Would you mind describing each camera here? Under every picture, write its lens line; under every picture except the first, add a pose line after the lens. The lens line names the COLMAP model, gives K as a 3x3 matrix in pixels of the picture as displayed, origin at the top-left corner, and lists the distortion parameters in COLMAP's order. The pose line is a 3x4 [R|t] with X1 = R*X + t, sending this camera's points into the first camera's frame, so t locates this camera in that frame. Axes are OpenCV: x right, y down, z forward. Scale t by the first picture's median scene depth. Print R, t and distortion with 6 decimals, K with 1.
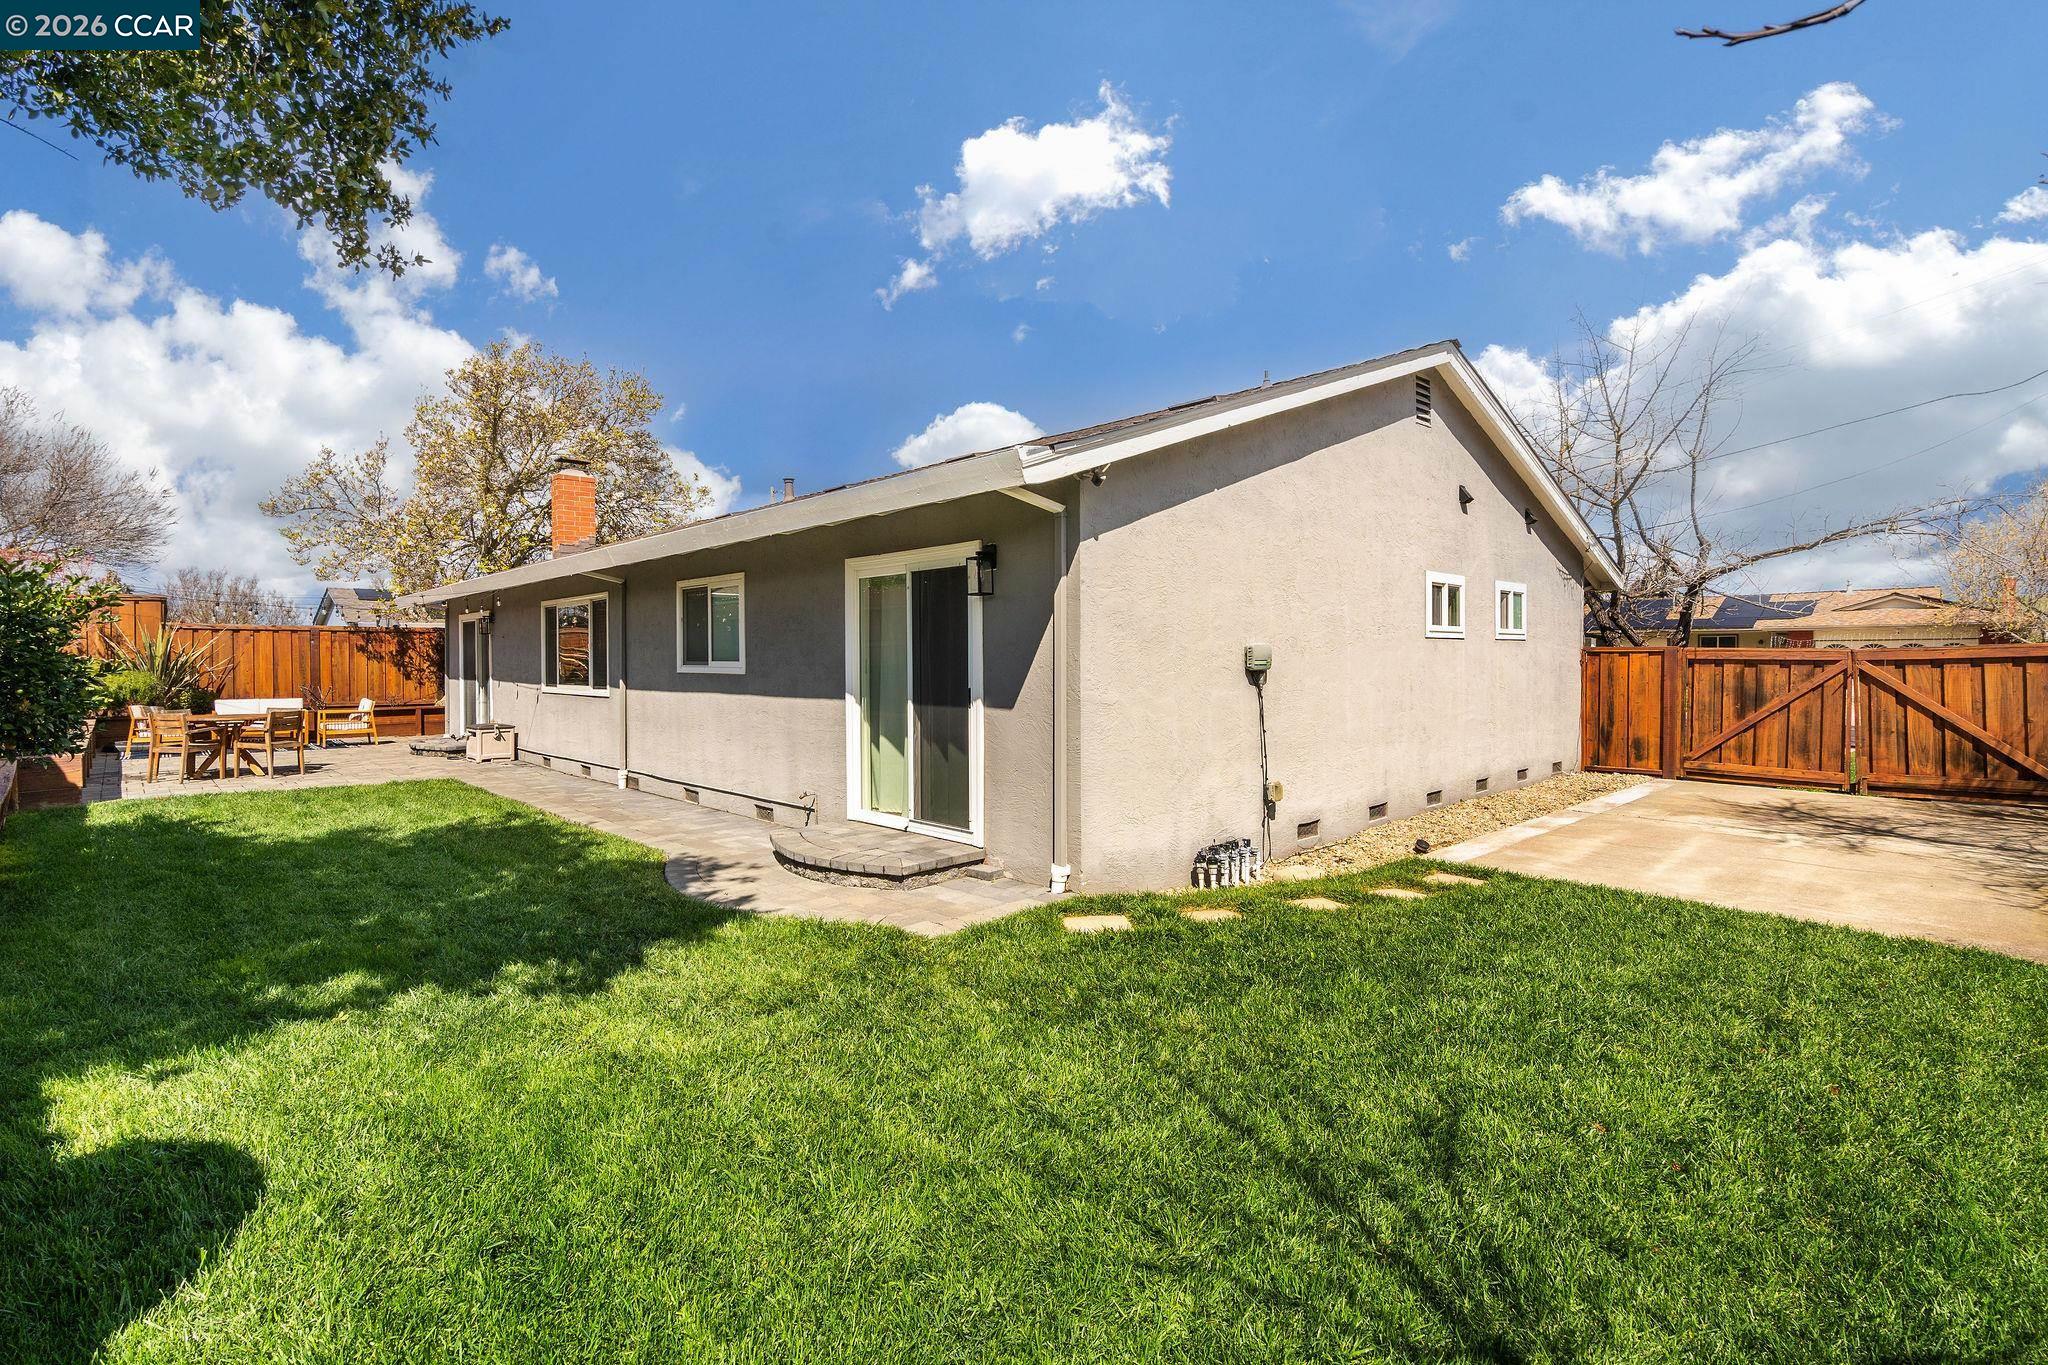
lens RADIAL K [[971.9, 0, 1004.3], [0, 971.9, 682.0], [0, 0, 1]] dist [-0.000122, 0.000179]
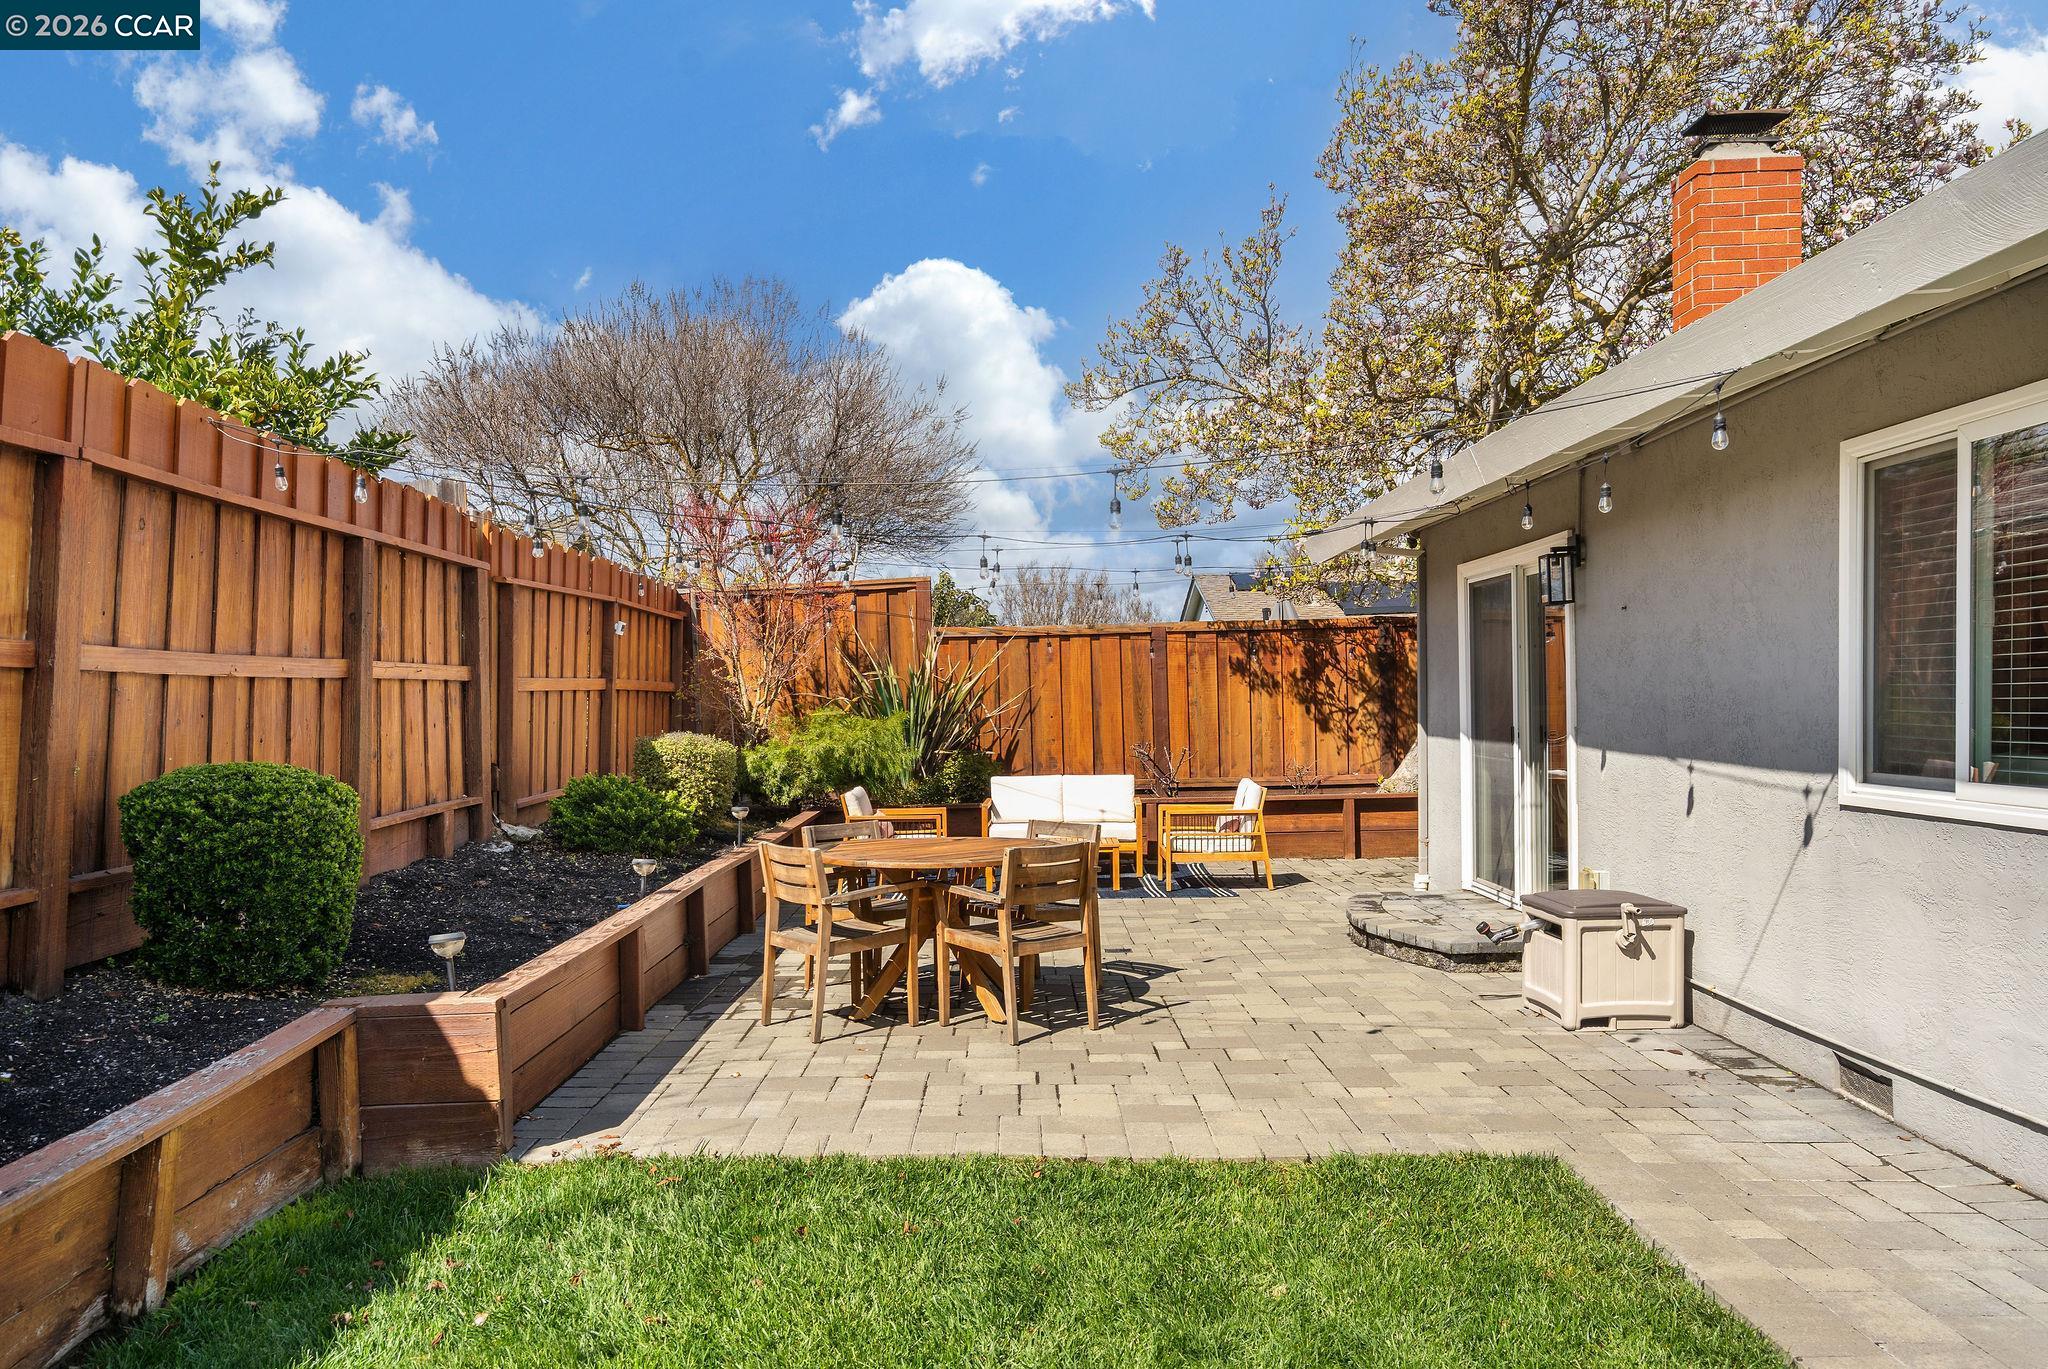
lens RADIAL K [[1419.1, 0, 1019.6], [0, 1419.1, 686.4], [0, 0, 1]] dist [0.008649, 0.001209]
pose [[0.737870, -0.020751, -0.674624, -0.282825], [0.006011, 0.999690, -0.024176, -0.009138], [0.674916, 0.013784, 0.737766, 0.431087]]
